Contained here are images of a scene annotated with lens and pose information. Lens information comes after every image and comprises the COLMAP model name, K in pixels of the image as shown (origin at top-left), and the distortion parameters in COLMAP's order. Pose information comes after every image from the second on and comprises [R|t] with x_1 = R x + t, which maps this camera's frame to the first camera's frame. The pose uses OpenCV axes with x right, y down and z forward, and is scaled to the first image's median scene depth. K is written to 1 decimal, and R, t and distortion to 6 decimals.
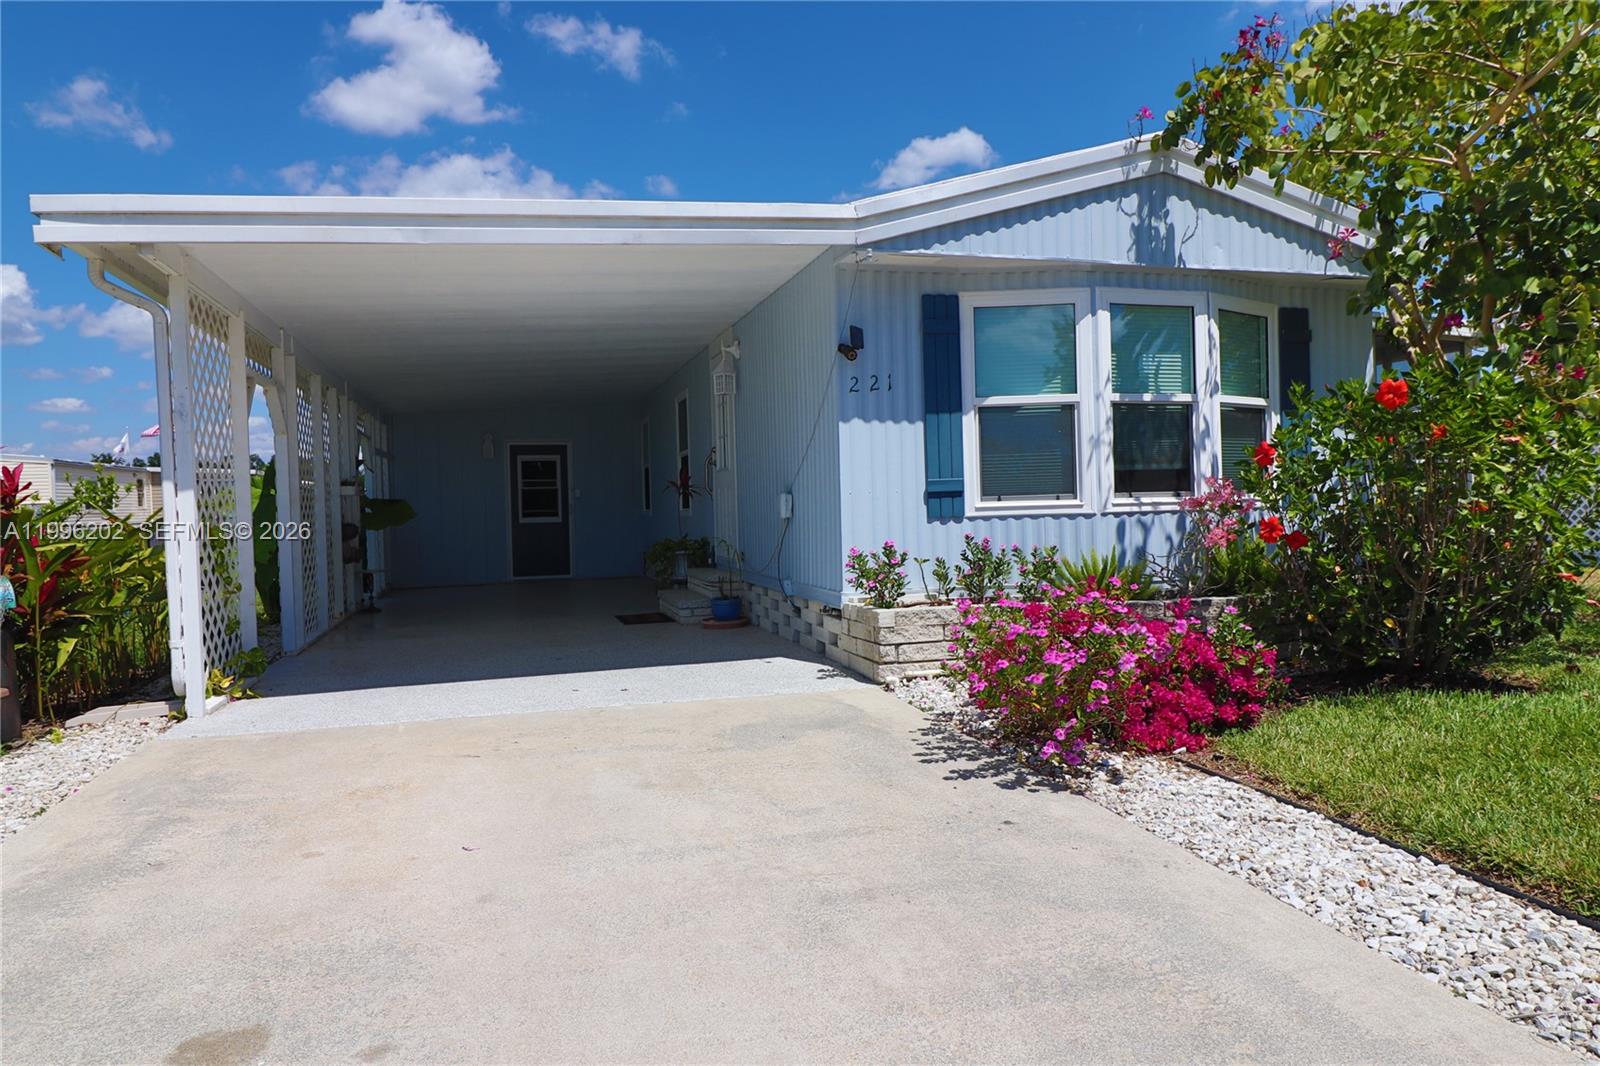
lens RADIAL K [[1030.1, 0, 805.8], [0, 1030.1, 528.2], [0, 0, 1]] dist [-0.000647, 0.001389]
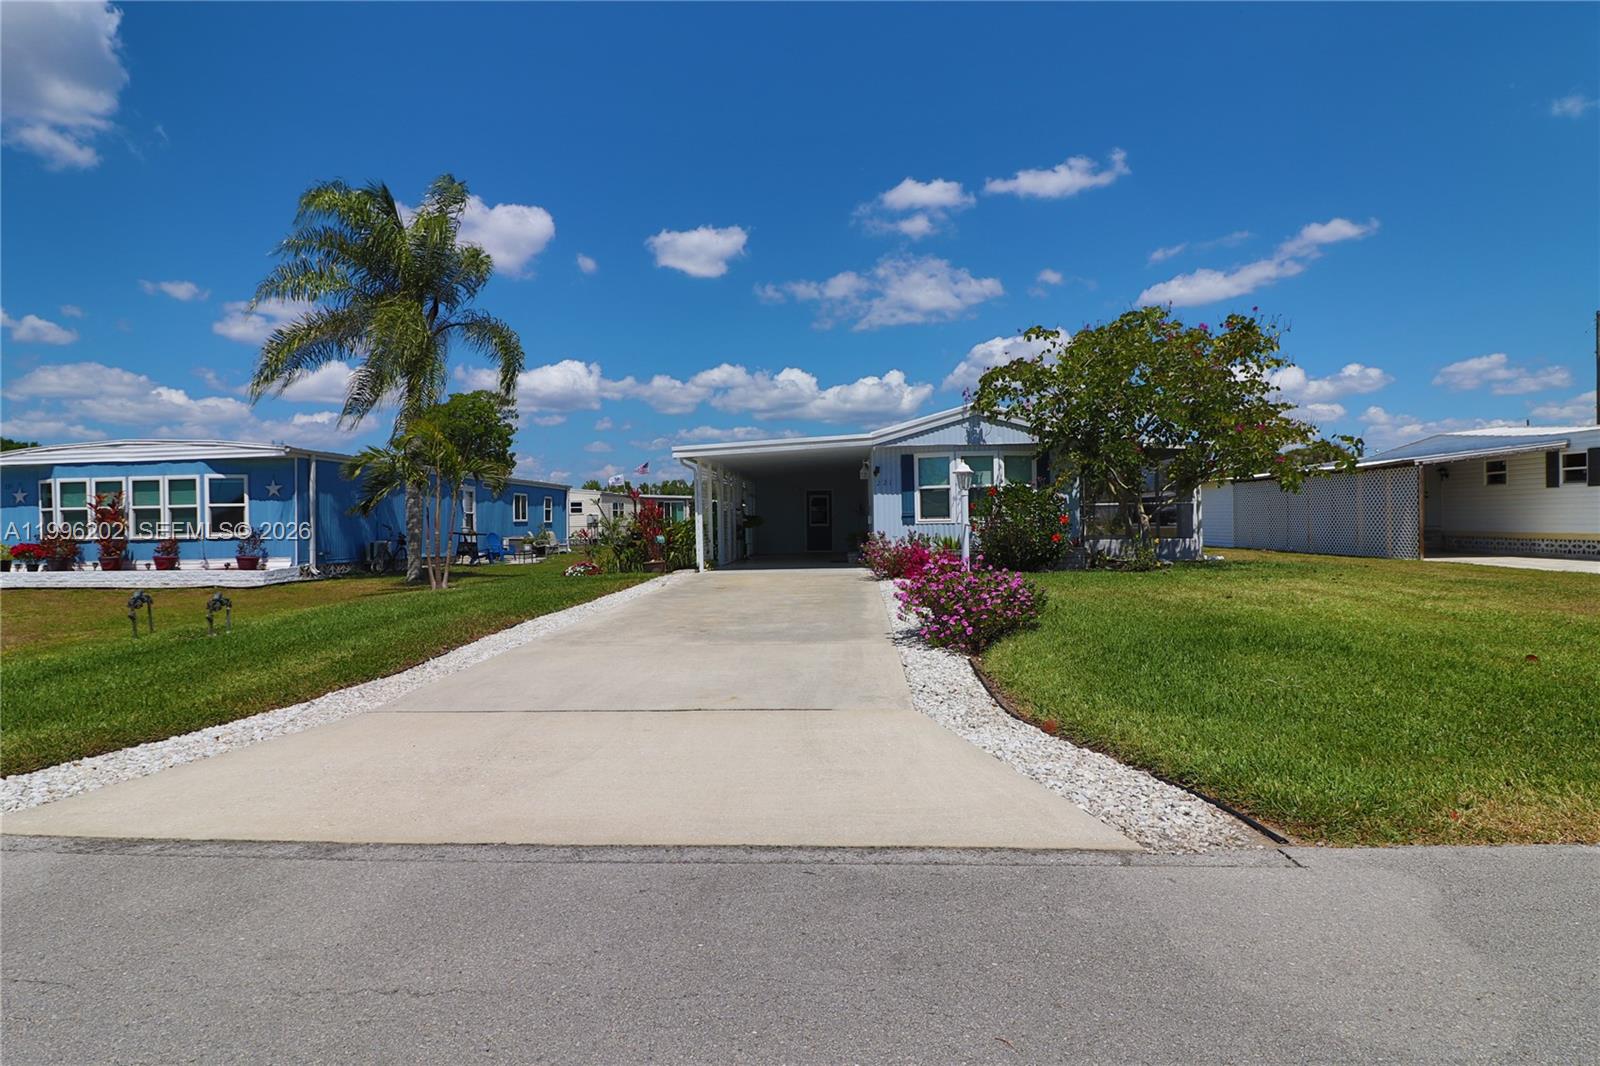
lens RADIAL K [[839.8, 0, 800.7], [0, 839.8, 525.7], [0, 0, 1]] dist [-0.003404, -0.001872]
pose [[0.940051, 0.011835, -0.340828, 0.707141], [-0.016030, 0.999826, -0.009493, 0.024998], [0.340657, 0.014387, 0.940078, -1.561399]]
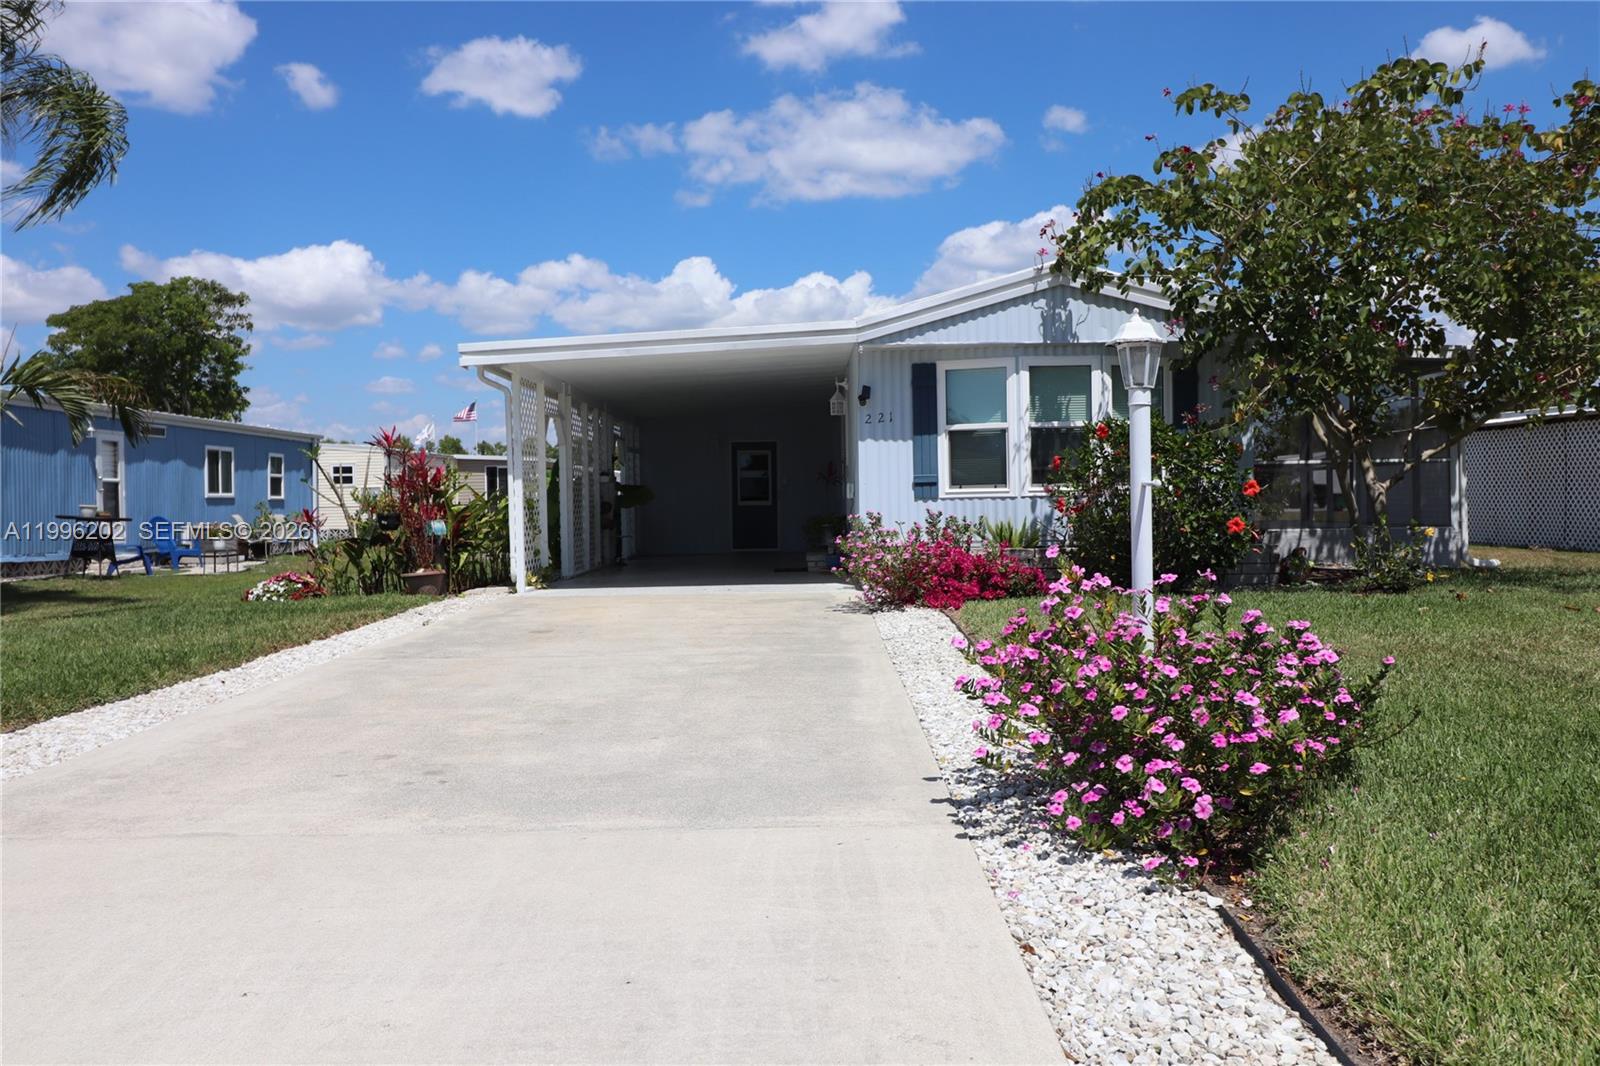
lens RADIAL K [[1281.2, 0, 800.0], [0, 1281.2, 533.0], [0, 0, 1]] dist [0.000837, -0.000695]
pose [[0.957602, 0.017885, -0.287537, 0.530330], [-0.016099, 0.999834, 0.008575, 0.030762], [0.287643, -0.003583, 0.957731, -1.015341]]
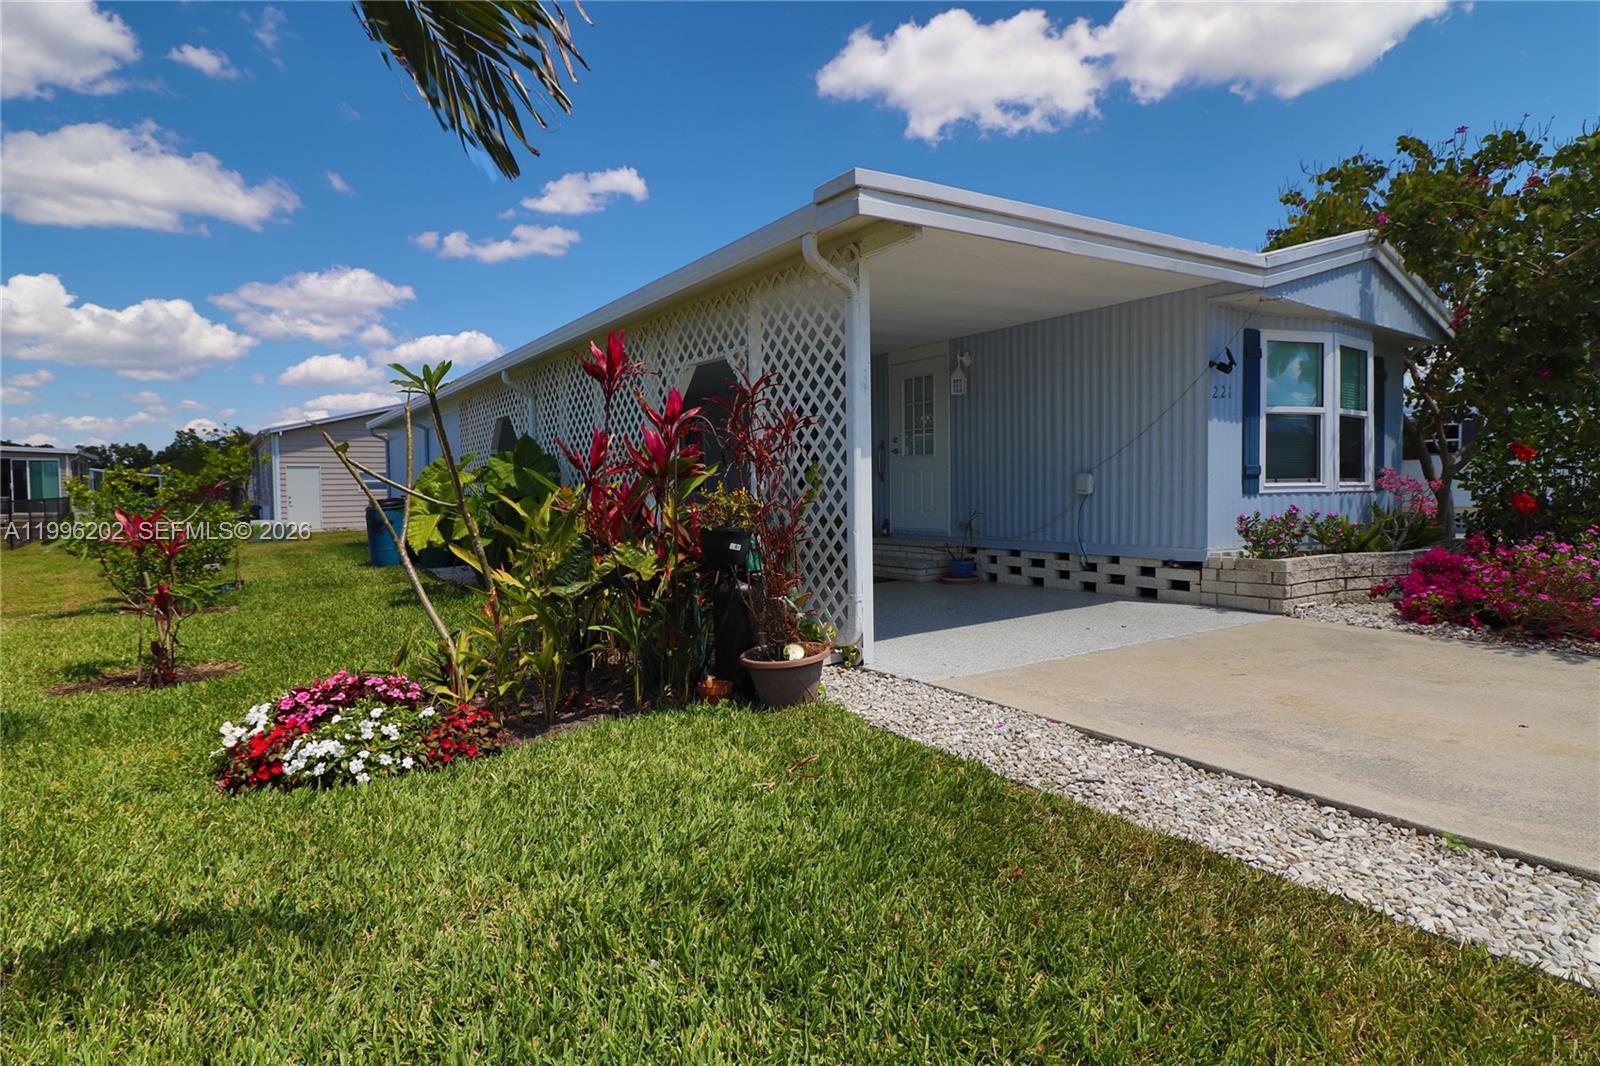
lens RADIAL K [[839.8, 0, 800.7], [0, 839.8, 525.7], [0, 0, 1]] dist [-0.003404, -0.001872]
pose [[0.941708, 0.000683, 0.336431, -0.794187], [-0.004230, 0.999943, 0.009810, 0.023399], [-0.336405, -0.010661, 0.941657, 0.154876]]
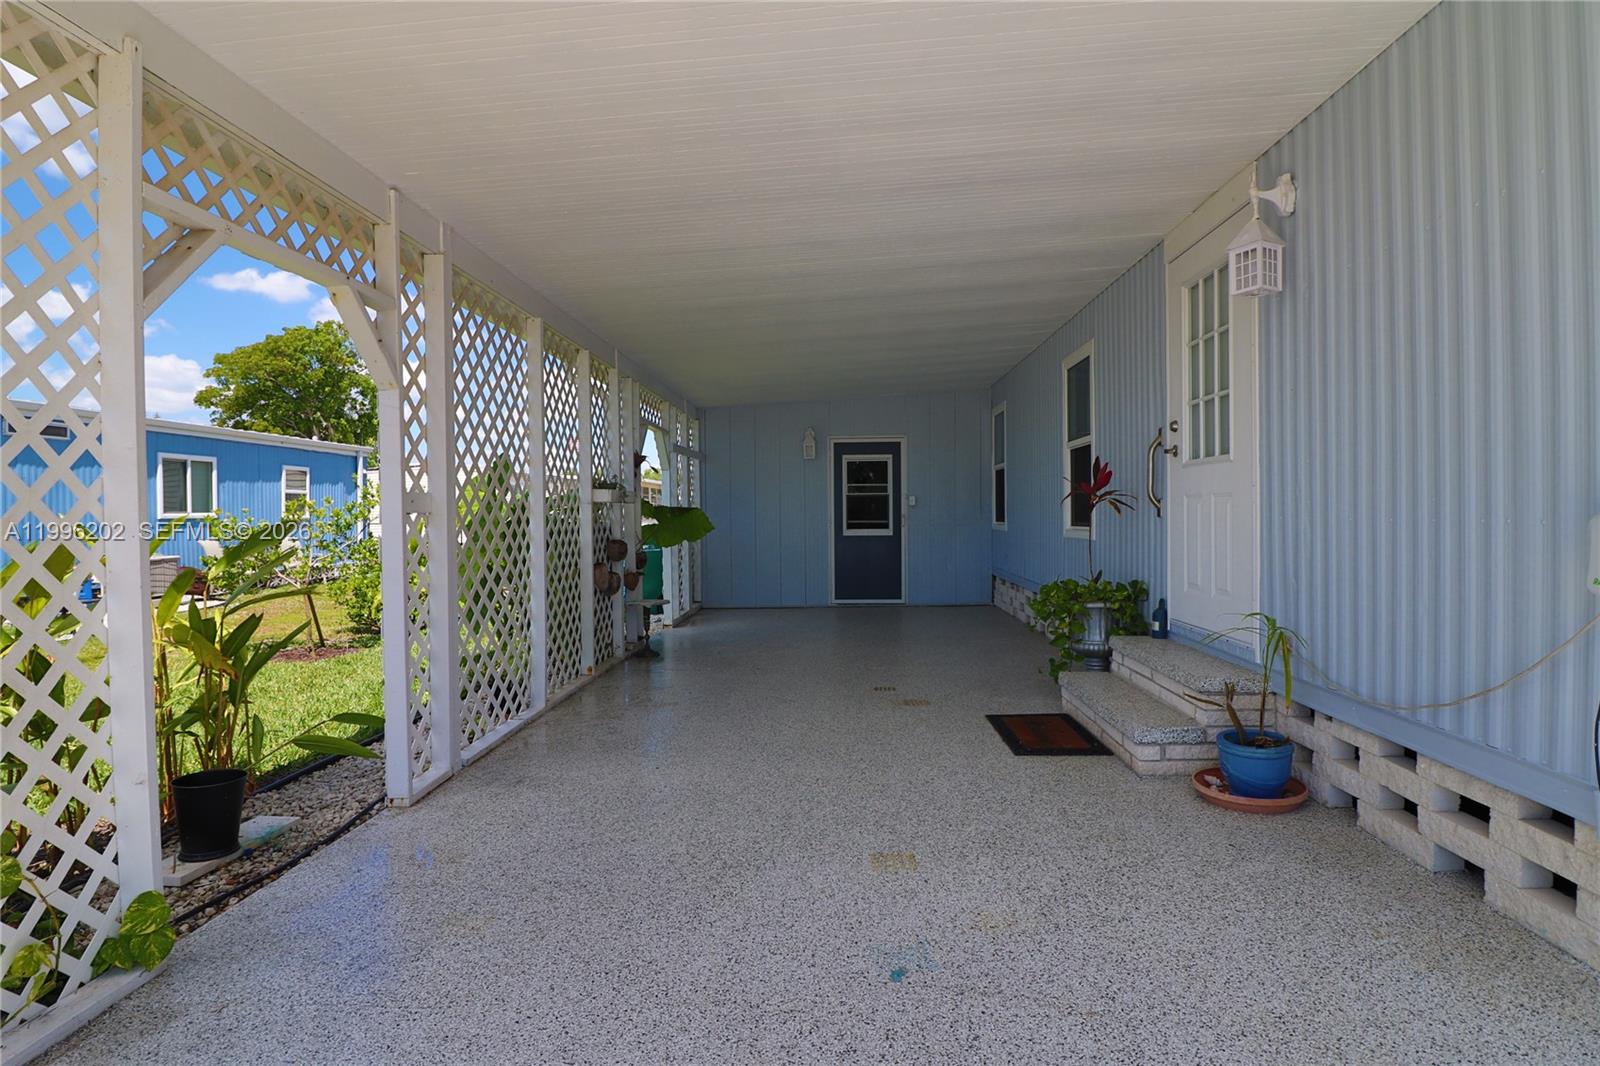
lens RADIAL K [[839.8, 0, 800.7], [0, 839.8, 525.7], [0, 0, 1]] dist [-0.003404, -0.001872]
pose [[0.944167, 0.019714, -0.328878, -0.194534], [-0.020408, 0.999791, 0.001341, -0.030033], [0.328835, 0.005445, 0.944372, 0.774511]]
